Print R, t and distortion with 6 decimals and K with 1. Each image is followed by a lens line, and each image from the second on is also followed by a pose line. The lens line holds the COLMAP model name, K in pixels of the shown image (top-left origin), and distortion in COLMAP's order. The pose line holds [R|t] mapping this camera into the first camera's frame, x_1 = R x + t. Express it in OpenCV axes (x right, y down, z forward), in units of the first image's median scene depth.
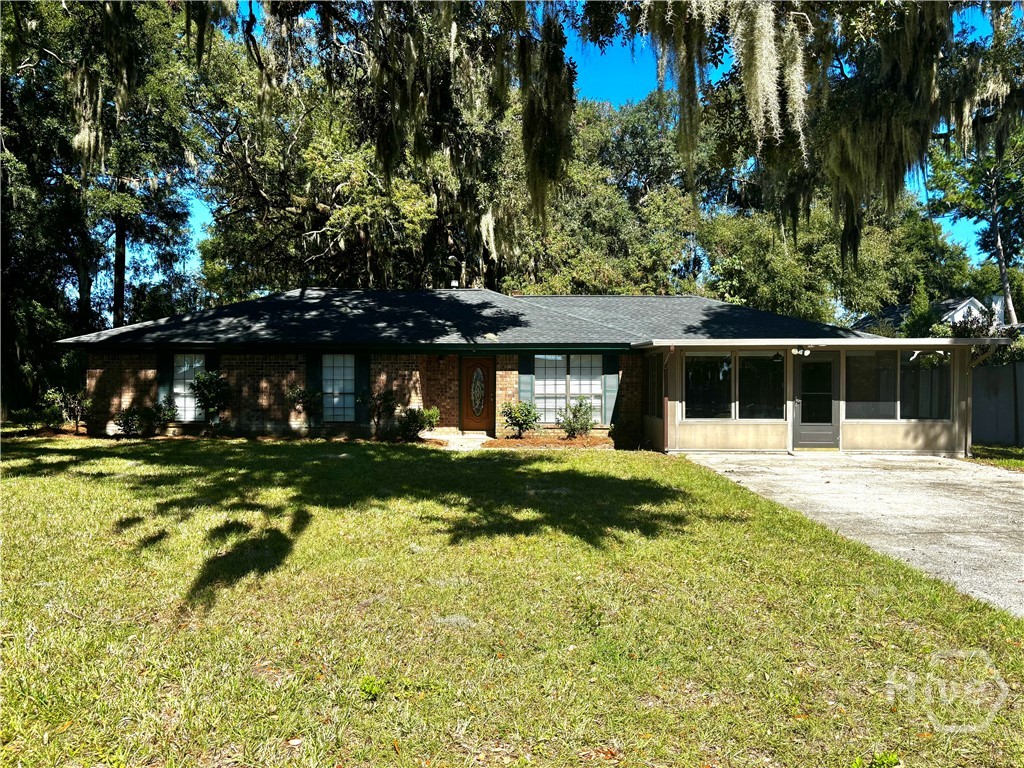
lens RADIAL K [[777.3, 0, 555.8], [0, 777.3, 388.4], [0, 0, 1]] dist [0.306299, -0.000155]
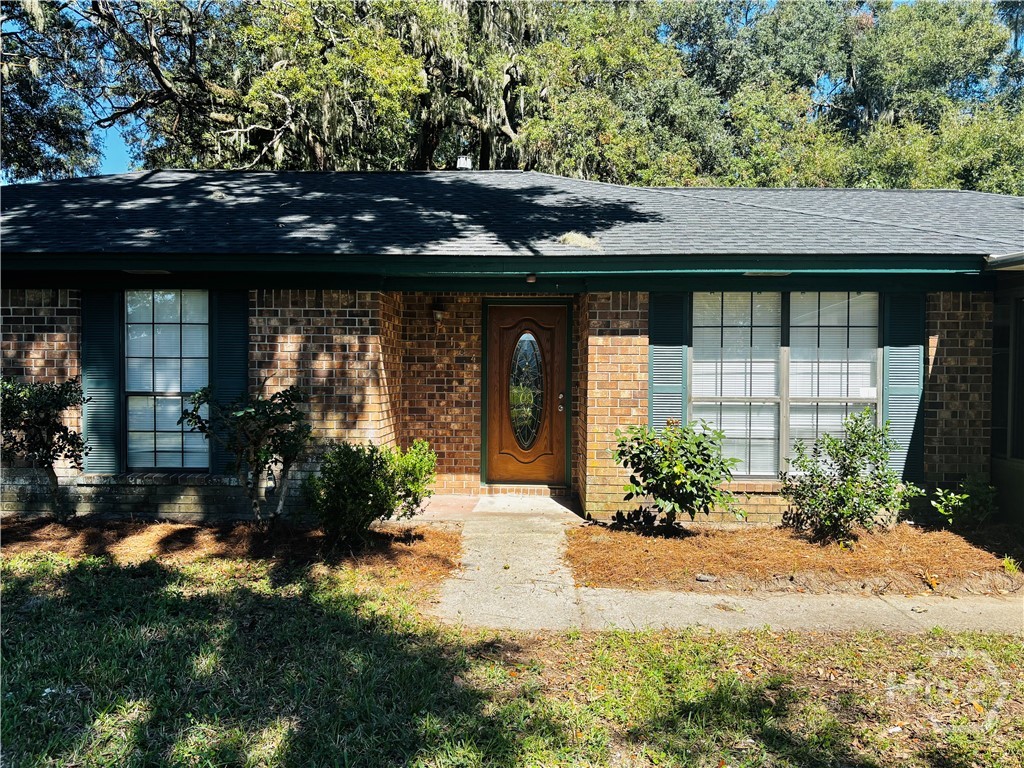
lens RADIAL K [[788.9, 0, 512.0], [0, 788.9, 384.0], [0, 0, 1]] dist [-0.001042, 0.000091]
pose [[0.999365, 0.004942, -0.035293, -0.098840], [-0.004578, 0.999936, 0.010385, -0.003067], [0.035342, -0.010216, 0.999323, 0.620023]]
